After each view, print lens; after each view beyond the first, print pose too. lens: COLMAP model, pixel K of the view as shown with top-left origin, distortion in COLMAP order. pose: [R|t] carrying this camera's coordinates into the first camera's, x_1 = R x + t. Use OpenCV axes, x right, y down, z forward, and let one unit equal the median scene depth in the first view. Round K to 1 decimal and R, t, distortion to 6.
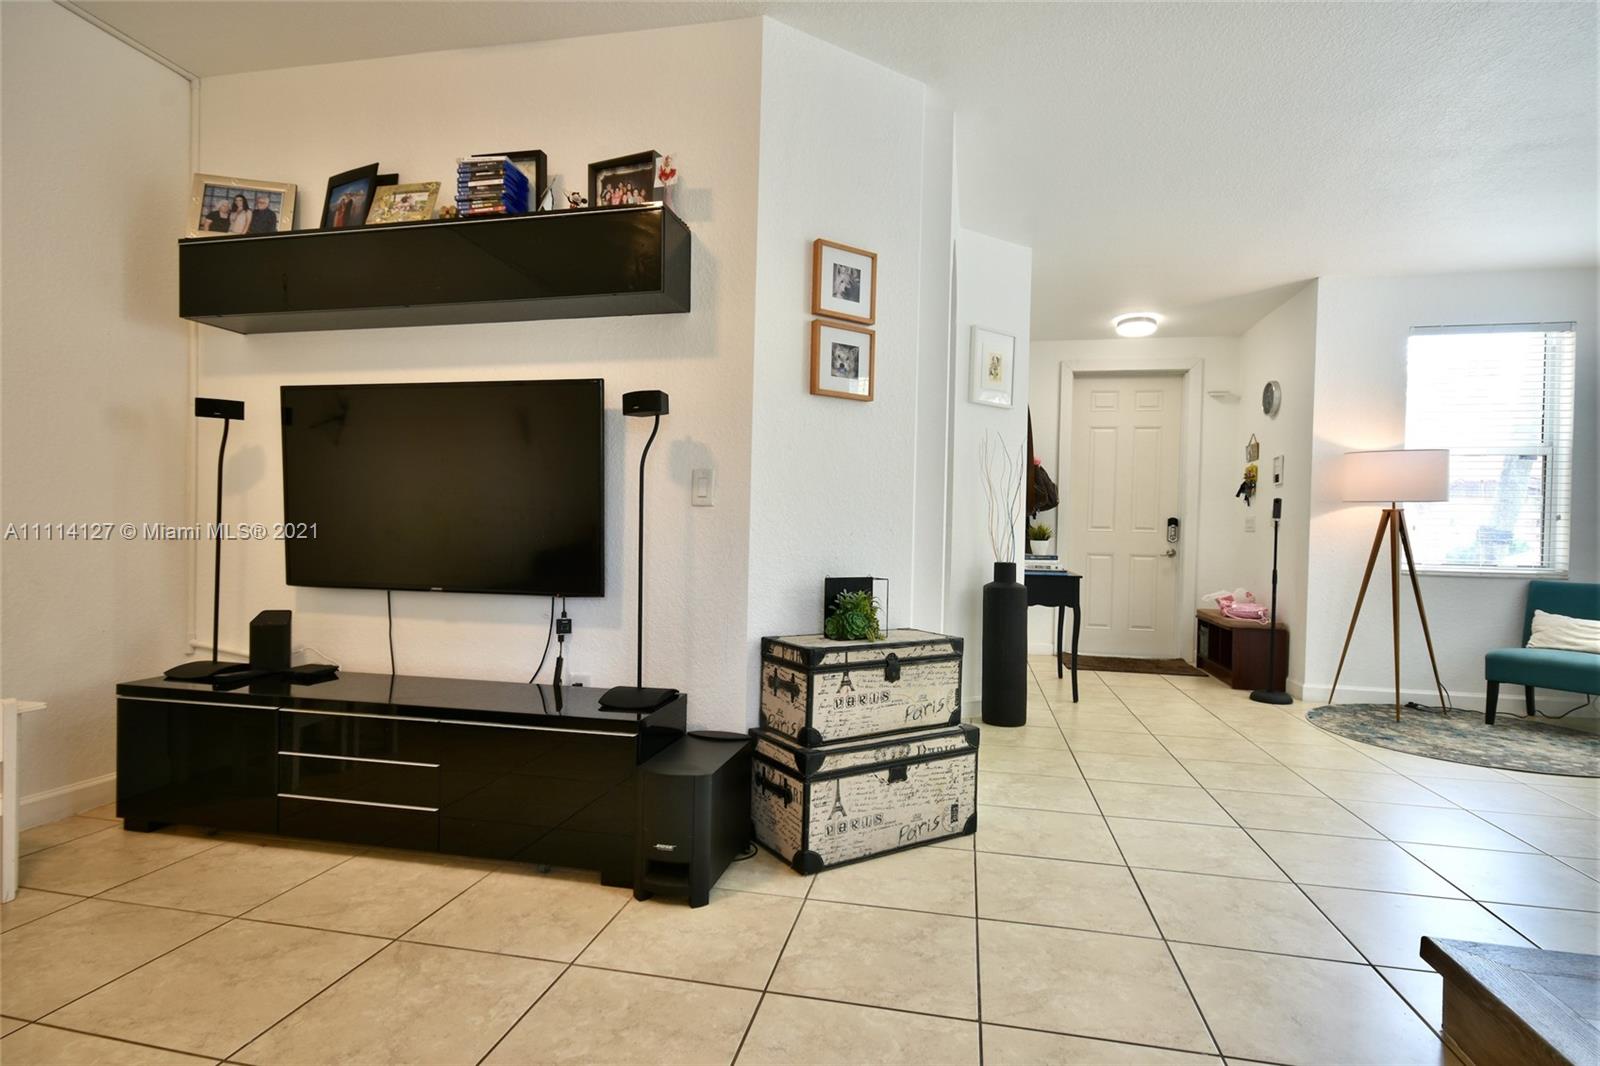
lens RADIAL K [[799.1, 0, 791.9], [0, 799.1, 541.8], [0, 0, 1]] dist [0.000719, 0.000296]
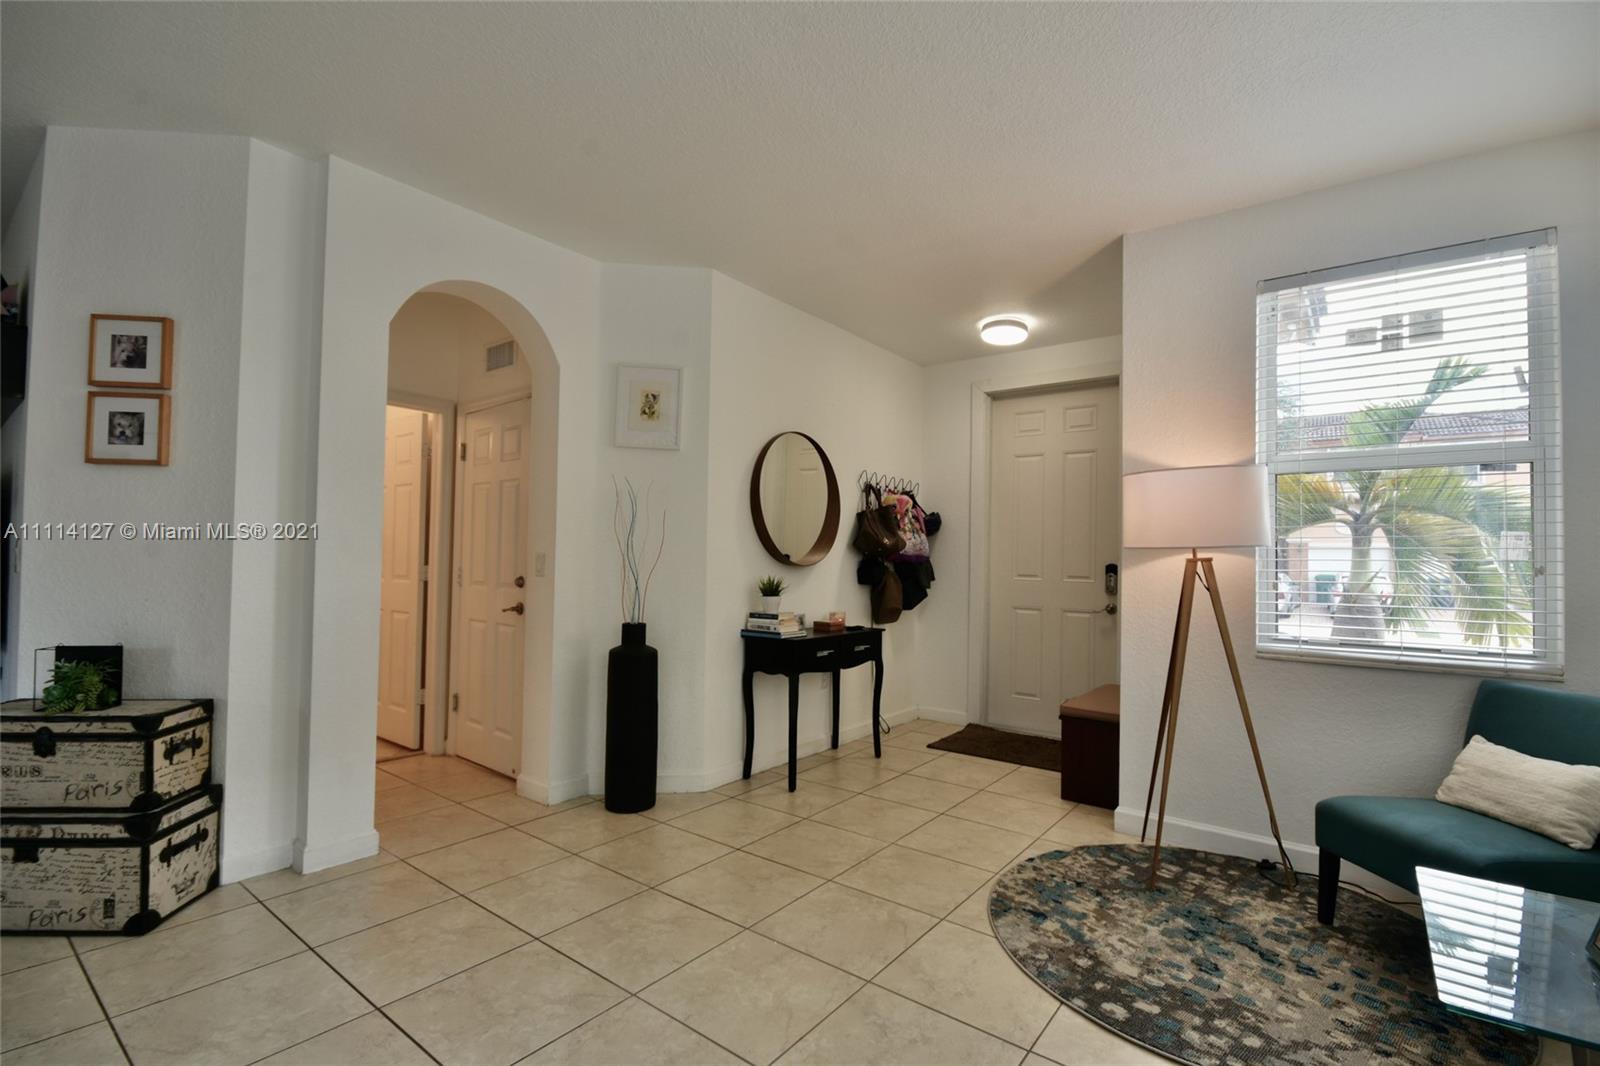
lens RADIAL K [[723.4, 0, 804.6], [0, 723.4, 539.6], [0, 0, 1]] dist [0.011118, -0.016524]
pose [[0.905023, -0.016891, -0.425027, 0.756539], [-0.003804, 0.998850, -0.047794, -0.028294], [0.425345, 0.044871, 0.903918, 0.339719]]
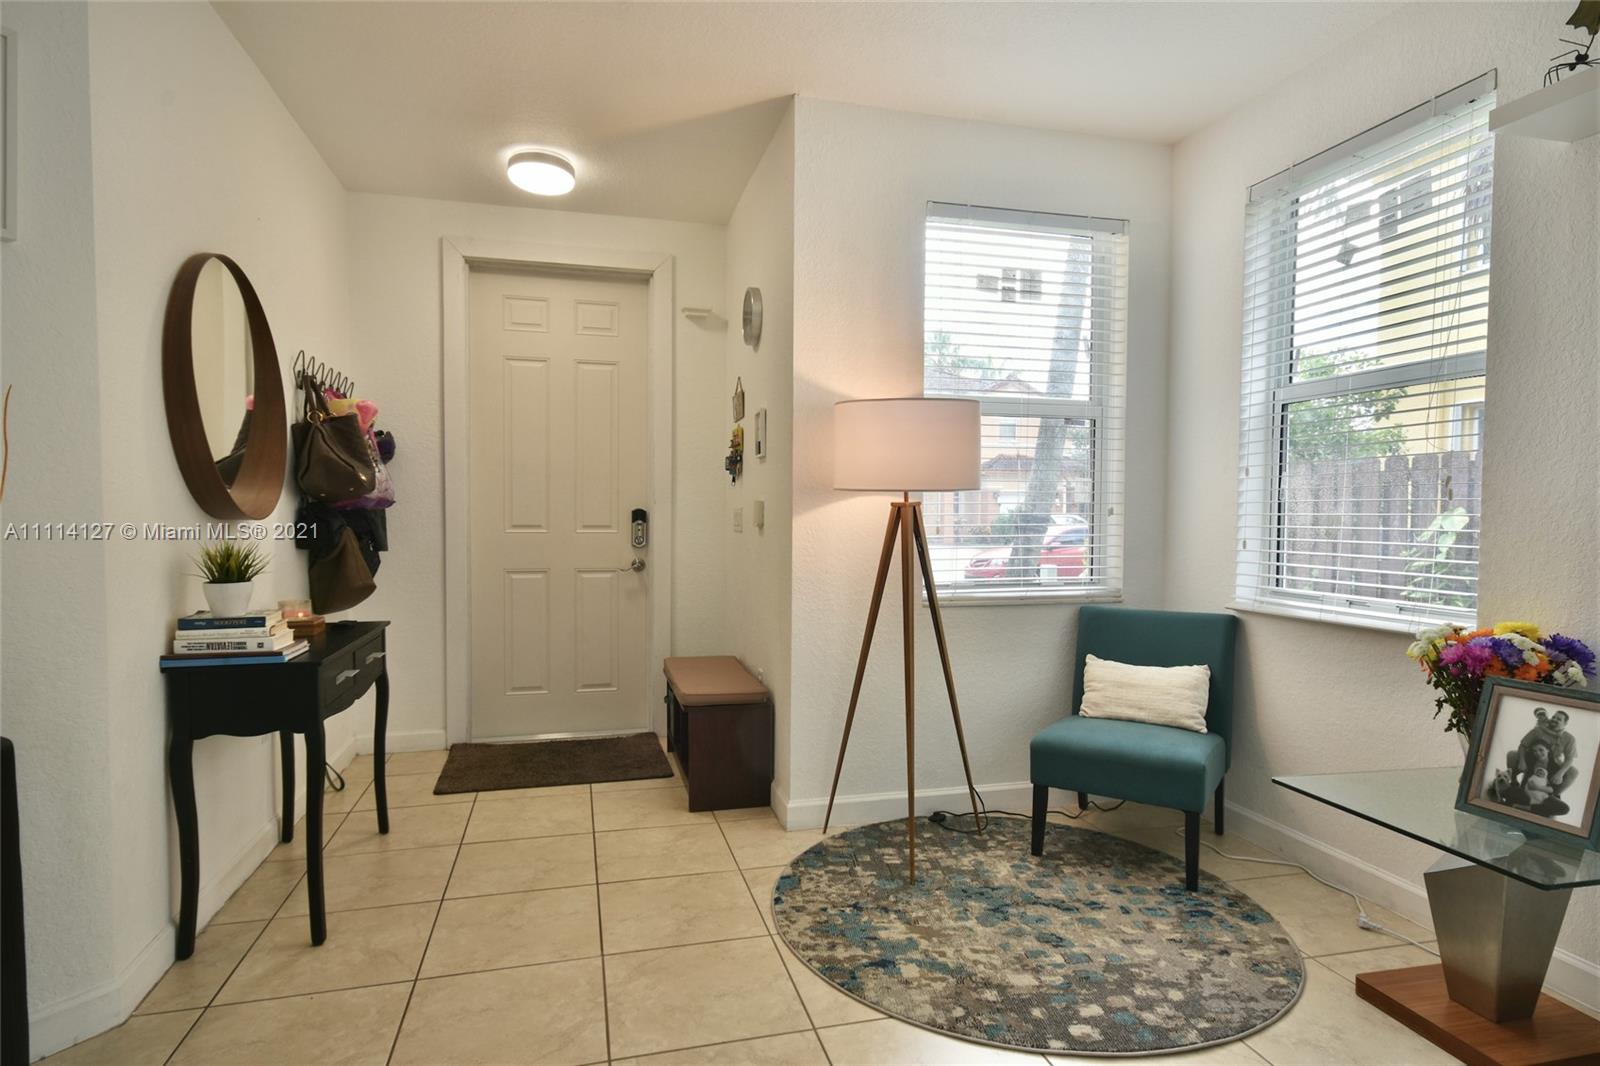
lens RADIAL K [[871.6, 0, 802.1], [0, 871.6, 542.6], [0, 0, 1]] dist [0.003482, 0.001138]
pose [[0.892067, -0.032099, 0.450763, 0.419670], [0.019031, 0.999258, 0.033496, -0.036114], [-0.451503, -0.021302, 0.892015, 0.491757]]
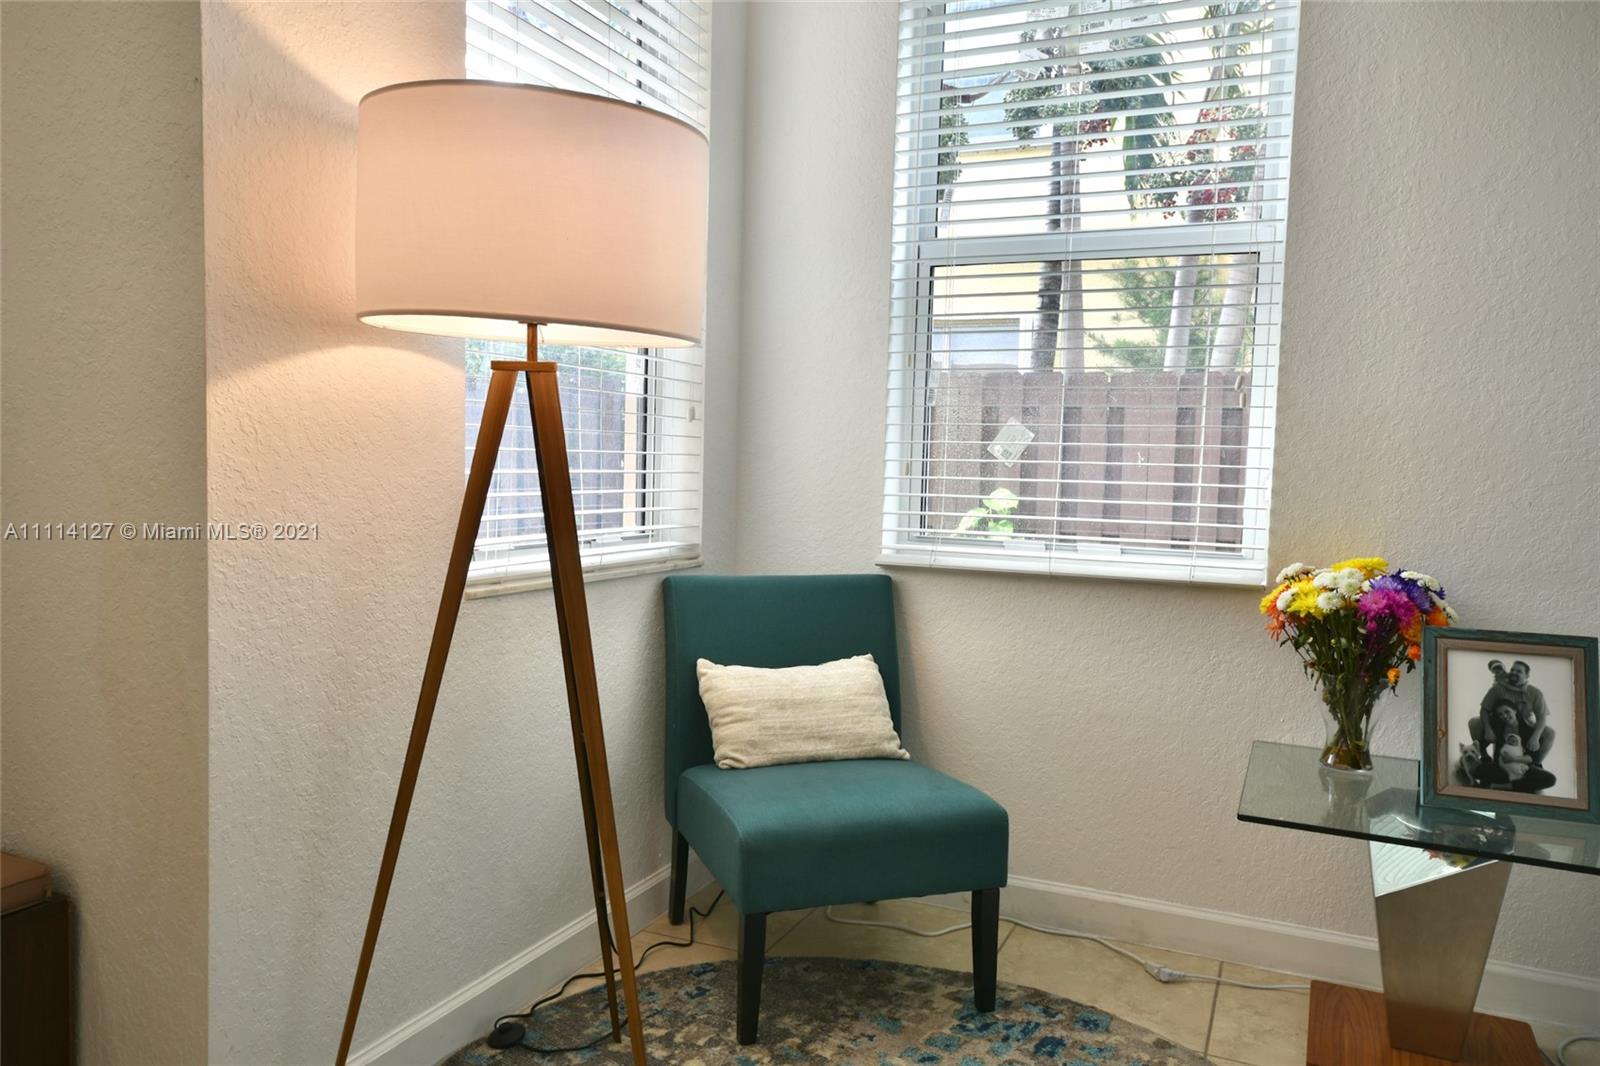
lens RADIAL K [[1148.0, 0, 799.1], [0, 1148.0, 547.6], [0, 0, 1]] dist [-0.006367, 0.030142]
pose [[0.208064, -0.085576, 0.974365, 0.434289], [-0.009262, 0.995948, 0.089449, -0.016699], [-0.978071, -0.027636, 0.206428, 0.888705]]
